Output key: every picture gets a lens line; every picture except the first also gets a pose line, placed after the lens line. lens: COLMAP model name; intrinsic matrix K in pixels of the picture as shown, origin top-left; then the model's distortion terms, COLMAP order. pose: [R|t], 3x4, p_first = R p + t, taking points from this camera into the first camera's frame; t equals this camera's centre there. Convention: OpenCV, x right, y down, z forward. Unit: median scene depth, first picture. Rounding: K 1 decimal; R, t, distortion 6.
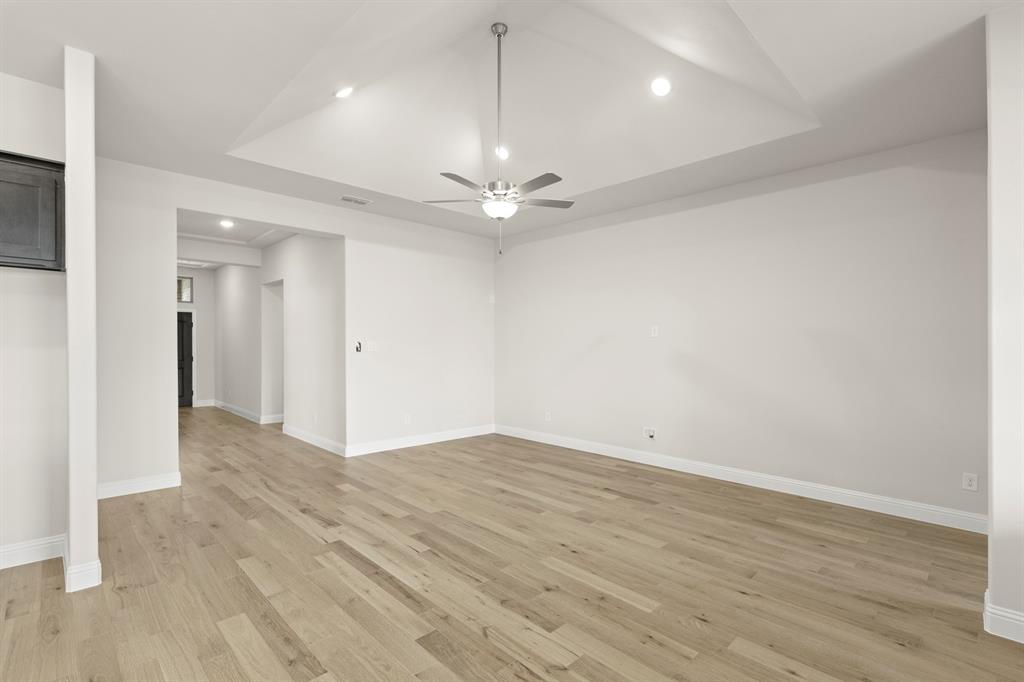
lens RADIAL K [[489.9, 0, 507.9], [0, 489.9, 344.5], [0, 0, 1]] dist [0.001024, 0.000255]
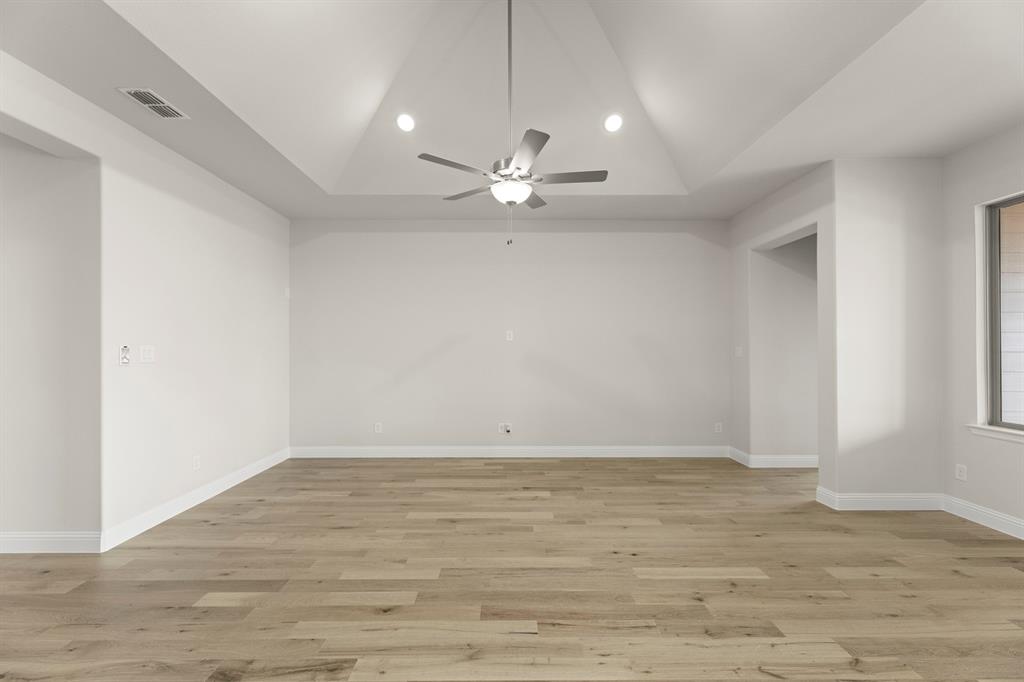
lens RADIAL K [[422.1, 0, 512.7], [0, 422.1, 341.9], [0, 0, 1]] dist [0.002648, -0.001069]
pose [[0.678801, 0.003393, 0.734315, -0.563862], [0.005183, 0.999942, -0.009411, -0.004865], [-0.734304, 0.010194, 0.678744, 0.498046]]
